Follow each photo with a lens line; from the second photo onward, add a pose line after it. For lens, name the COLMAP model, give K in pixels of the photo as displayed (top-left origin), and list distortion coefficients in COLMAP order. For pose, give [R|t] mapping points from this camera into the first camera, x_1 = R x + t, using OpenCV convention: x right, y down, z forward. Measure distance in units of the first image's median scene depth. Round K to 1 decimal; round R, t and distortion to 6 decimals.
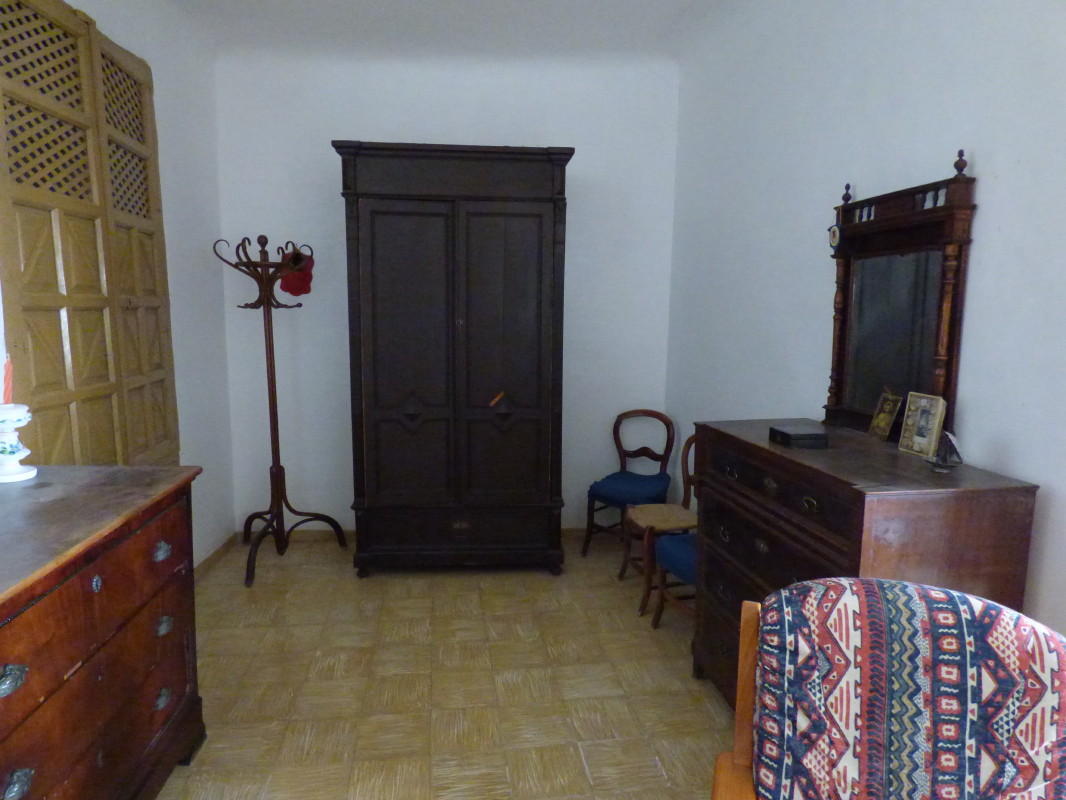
lens RADIAL K [[642.6, 0, 534.3], [0, 642.6, 399.5], [0, 0, 1]] dist [-0.015805, 0.000845]
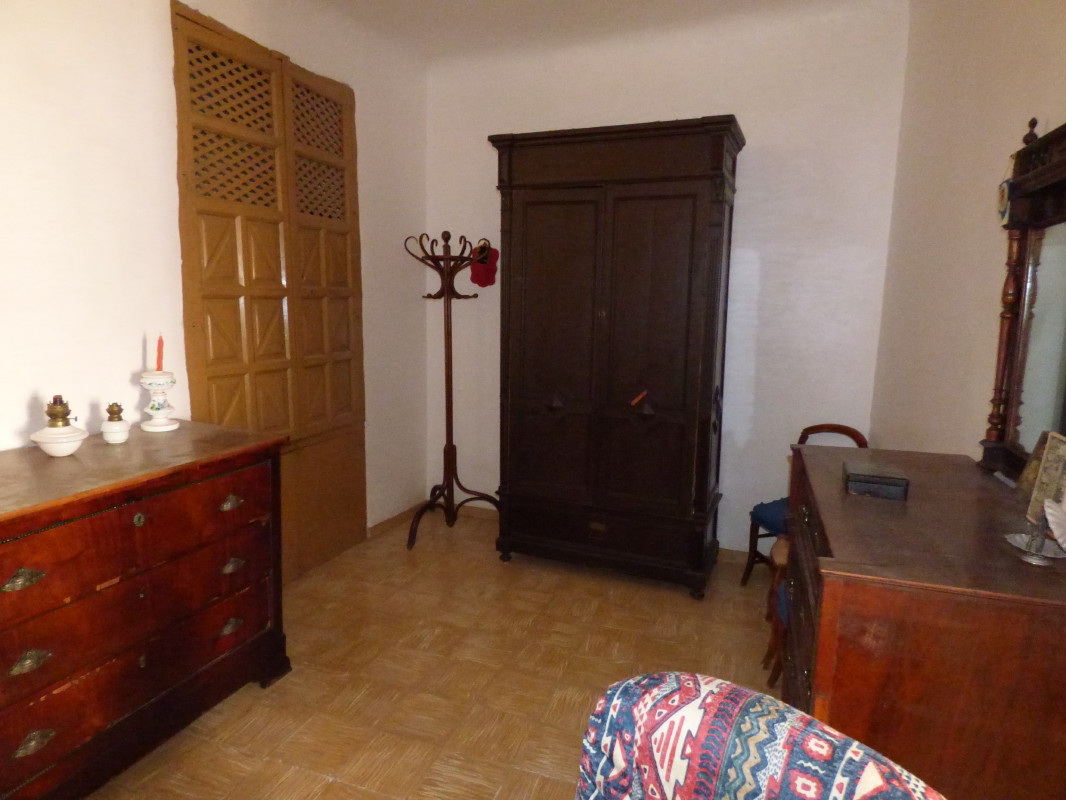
lens RADIAL K [[642.6, 0, 532.6], [0, 642.6, 399.7], [0, 0, 1]] dist [-0.015805, 0.000845]
pose [[0.886579, 0.076559, -0.456198, 0.328318], [-0.071513, 0.997037, 0.028345, -0.019636], [0.457016, 0.007494, 0.889427, 0.152325]]
